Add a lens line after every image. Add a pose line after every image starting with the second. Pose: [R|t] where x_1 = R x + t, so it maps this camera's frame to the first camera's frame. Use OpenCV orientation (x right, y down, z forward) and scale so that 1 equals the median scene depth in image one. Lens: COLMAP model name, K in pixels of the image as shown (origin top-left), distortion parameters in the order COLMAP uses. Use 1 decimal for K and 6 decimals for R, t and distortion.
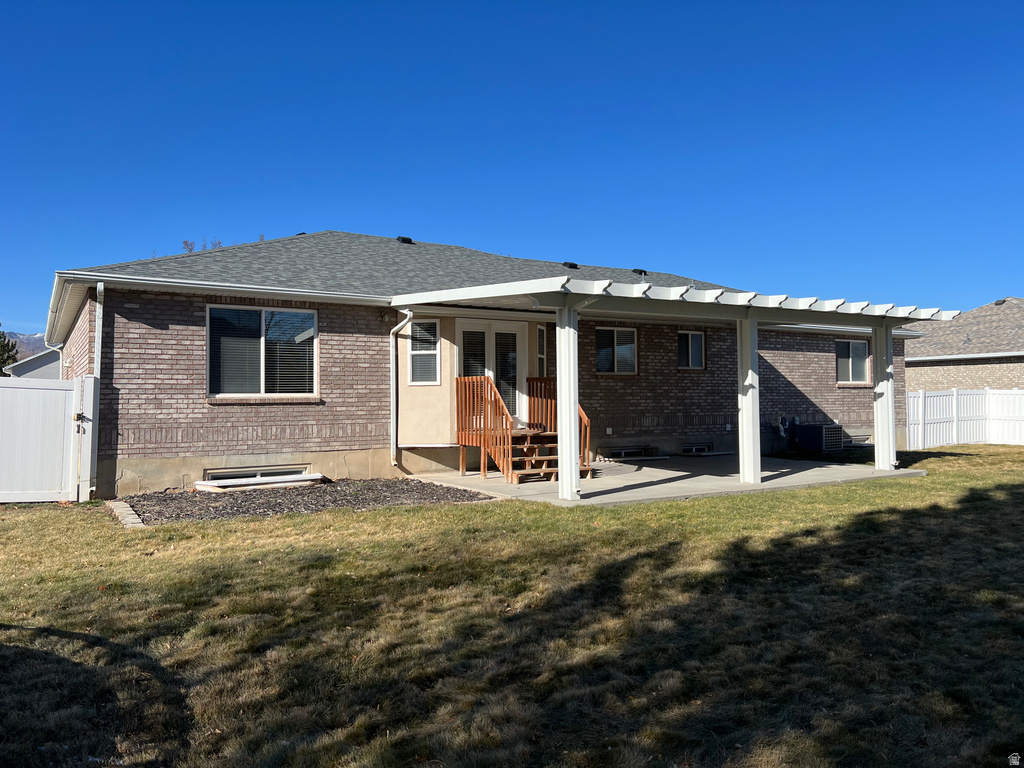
lens RADIAL K [[774.4, 0, 509.2], [0, 774.4, 383.4], [0, 0, 1]] dist [0.102662, -0.000949]
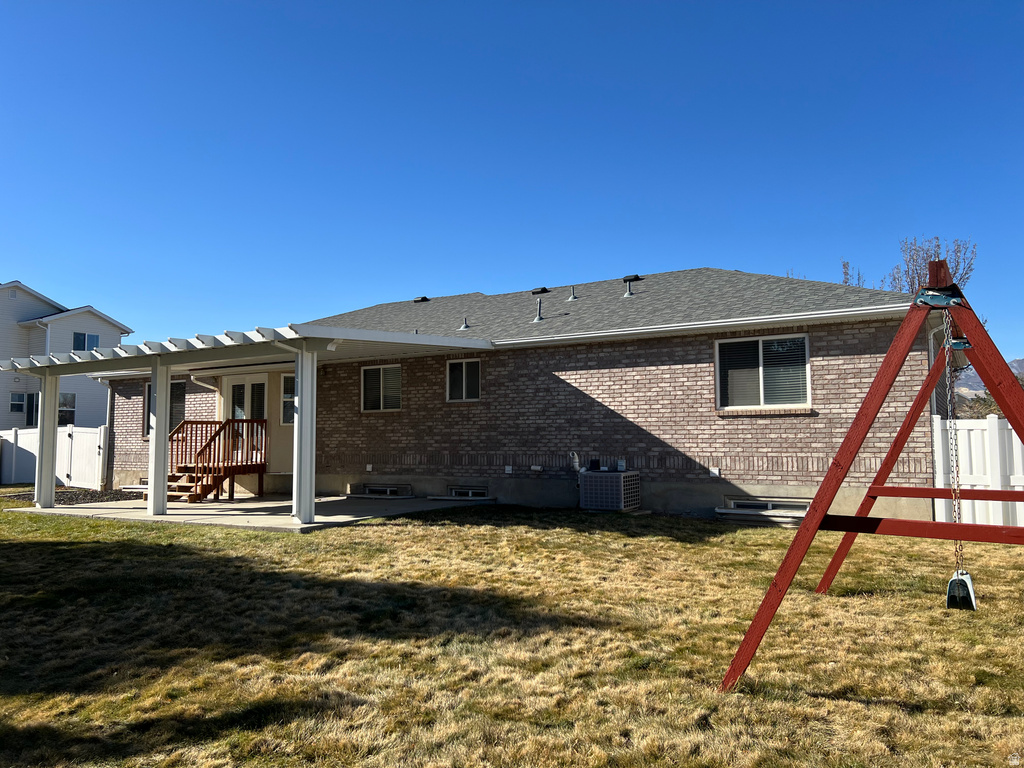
lens RADIAL K [[774.4, 0, 509.2], [0, 774.4, 383.4], [0, 0, 1]] dist [0.102662, -0.000949]
pose [[0.435371, -0.056279, -0.898490, 1.059665], [0.026626, 0.998412, -0.049636, 0.006097], [0.899857, -0.002313, 0.436178, 0.670791]]
